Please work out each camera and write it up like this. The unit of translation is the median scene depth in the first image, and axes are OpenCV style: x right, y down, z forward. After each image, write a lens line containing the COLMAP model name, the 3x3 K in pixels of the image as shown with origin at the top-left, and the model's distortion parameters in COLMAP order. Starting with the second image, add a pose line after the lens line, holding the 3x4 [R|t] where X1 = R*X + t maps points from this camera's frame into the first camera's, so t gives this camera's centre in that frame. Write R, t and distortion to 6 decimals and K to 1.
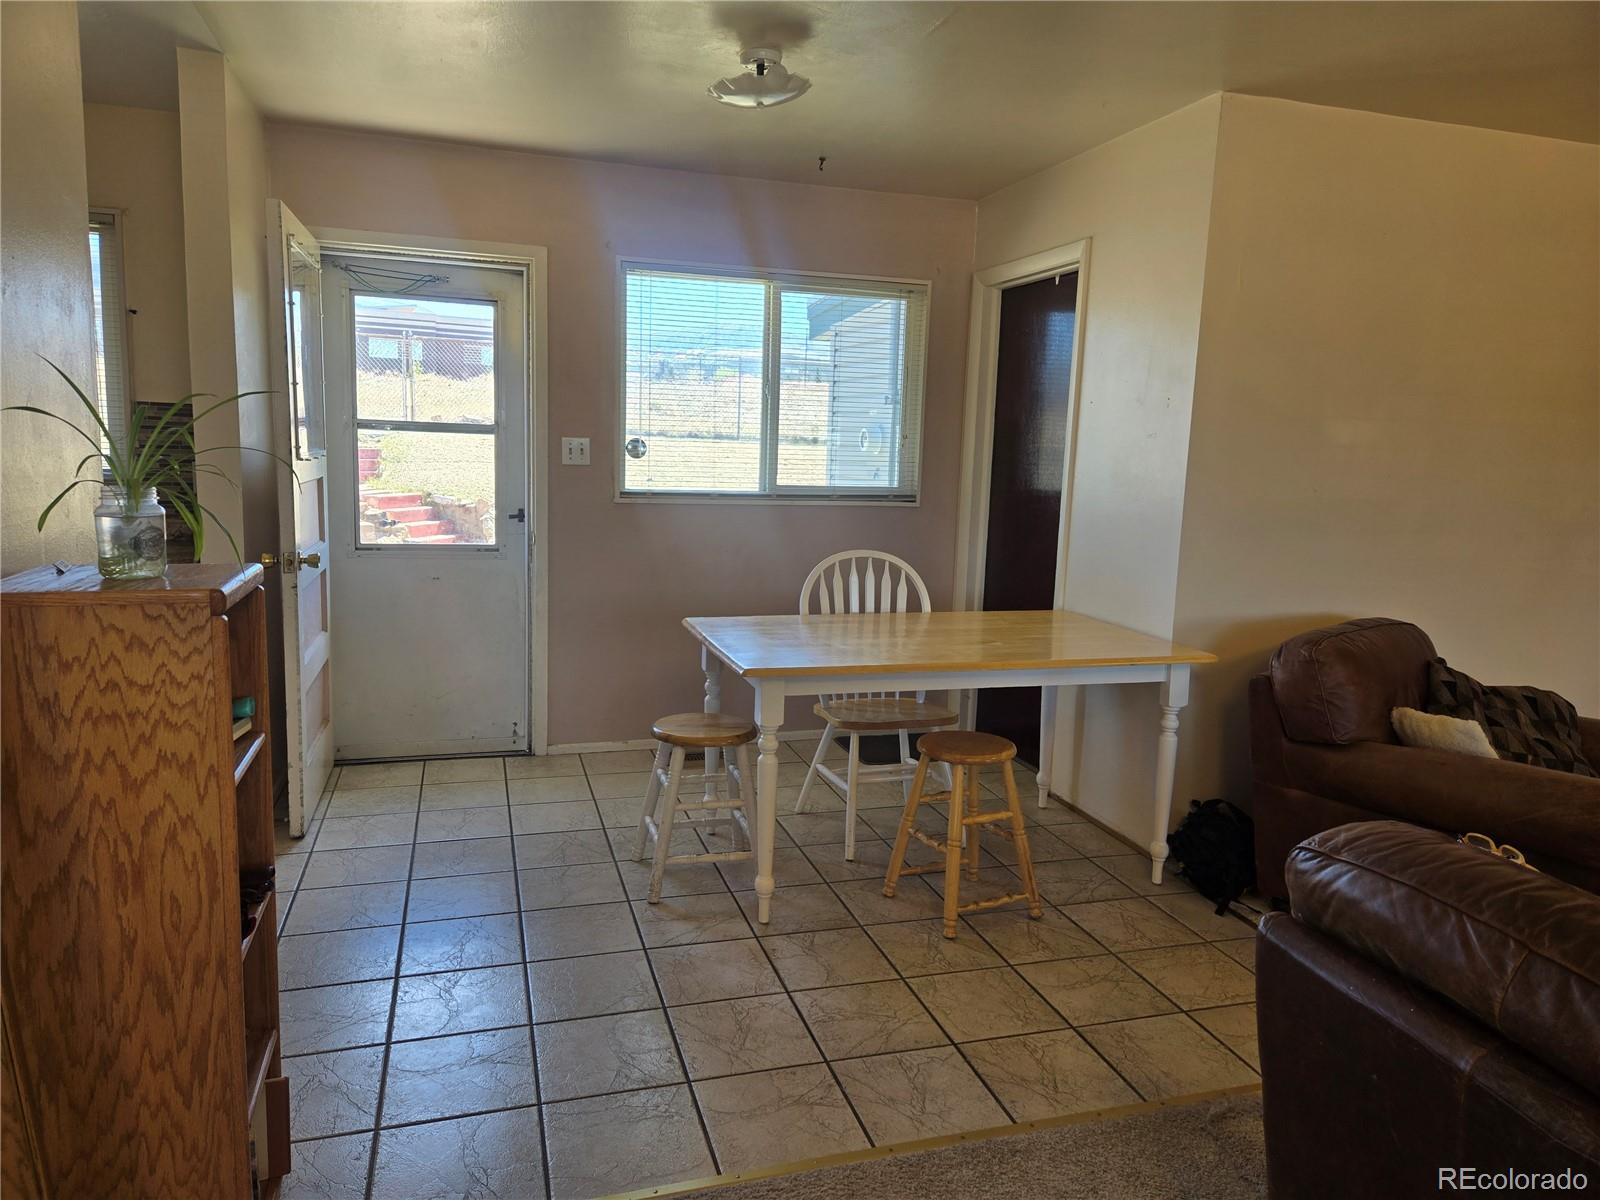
lens RADIAL K [[1072.6, 0, 799.3], [0, 1072.6, 586.5], [0, 0, 1]] dist [0.077251, -0.069370]
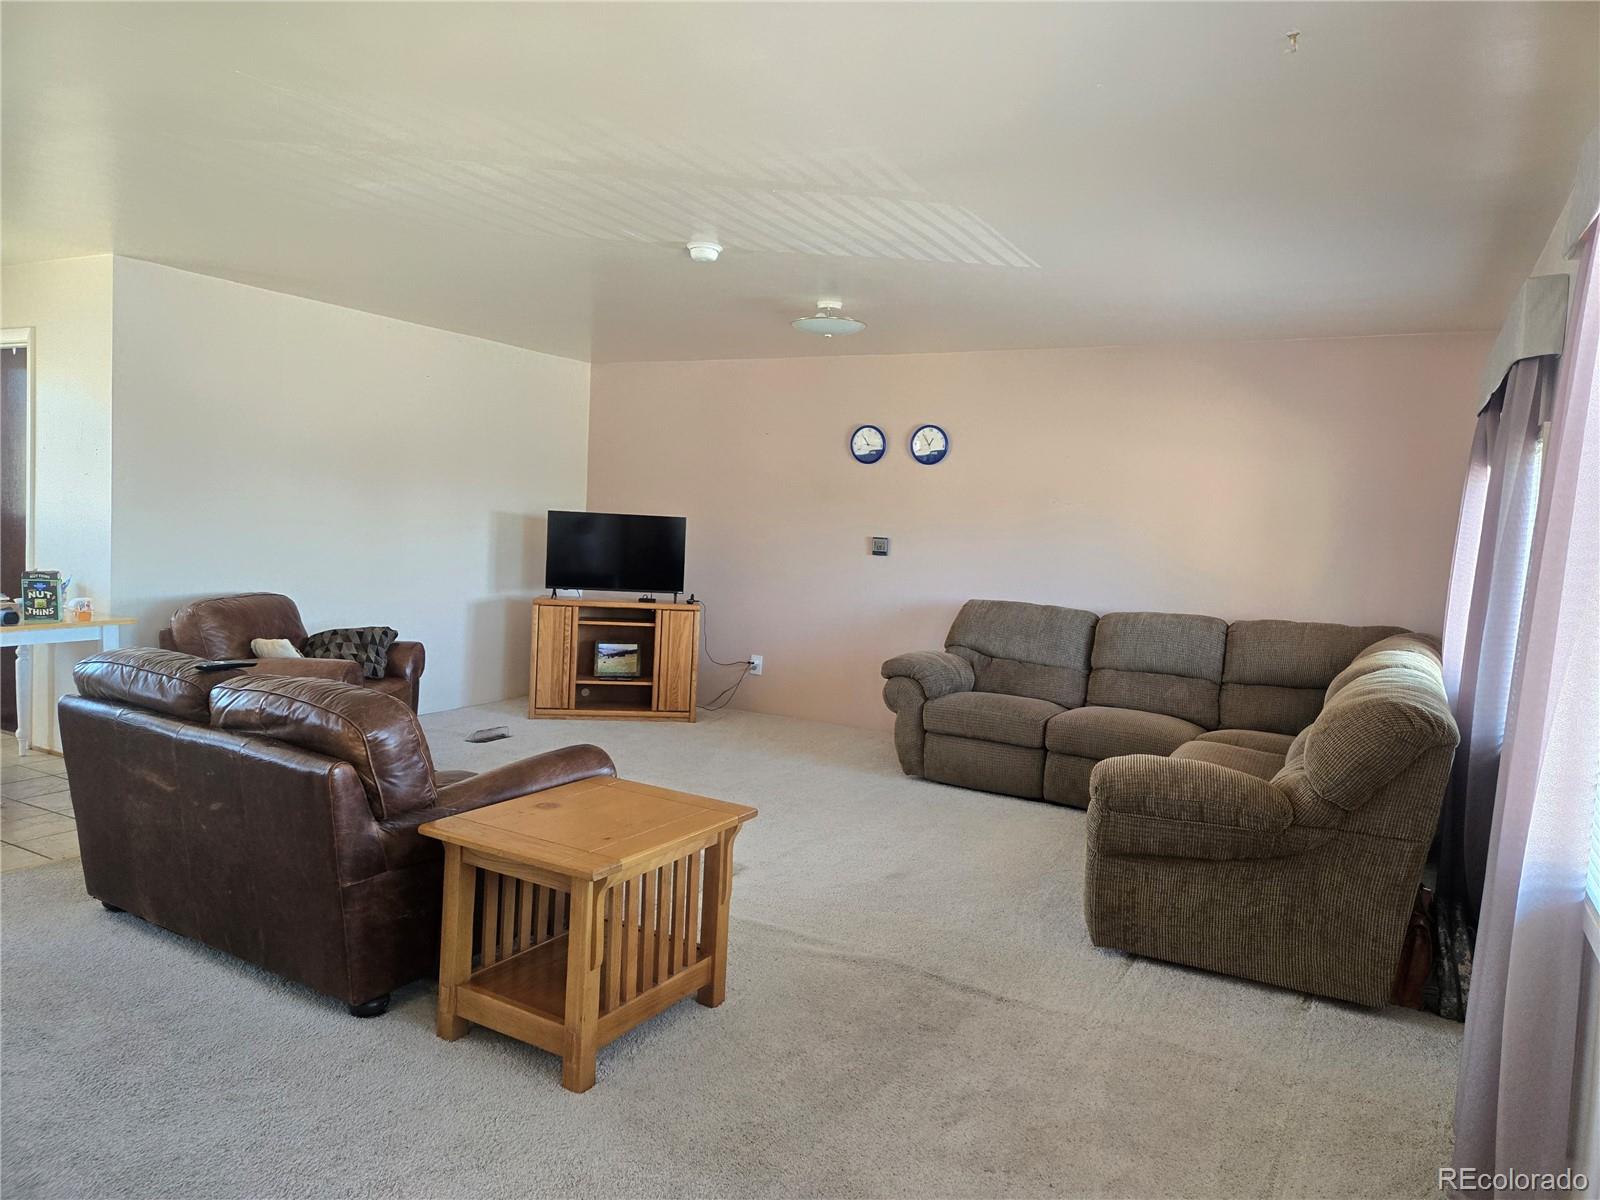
lens RADIAL K [[1072.6, 0, 802.9], [0, 1072.6, 591.2], [0, 0, 1]] dist [0.077251, -0.069370]
pose [[0.717424, -0.045712, 0.695136, -0.012086], [0.066691, 0.997769, -0.003216, 0.092027], [-0.693438, 0.048666, 0.718871, -0.759385]]
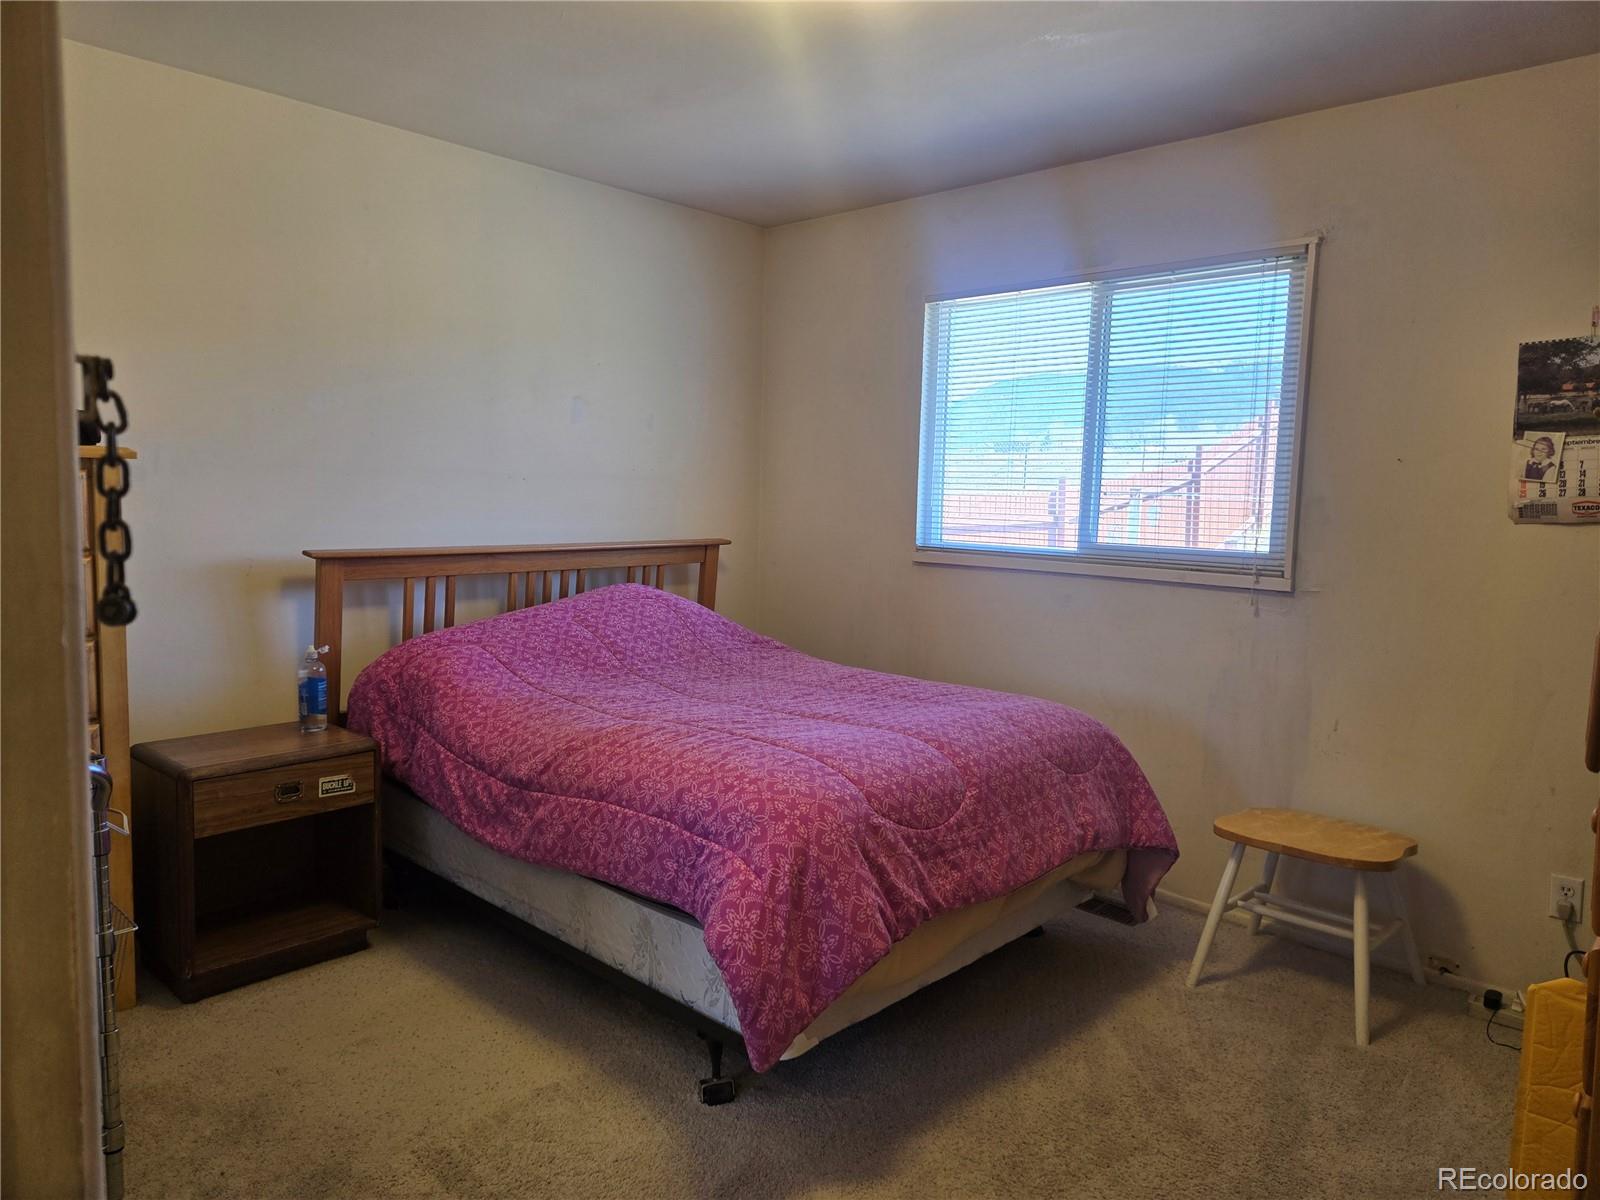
lens RADIAL K [[1072.6, 0, 798.2], [0, 1072.6, 592.2], [0, 0, 1]] dist [0.077251, -0.069370]
pose [[0.492330, 0.068207, -0.867732, 0.788651], [-0.125219, 0.992105, 0.006937, -0.056068], [0.861354, 0.105241, 0.496984, 0.634869]]
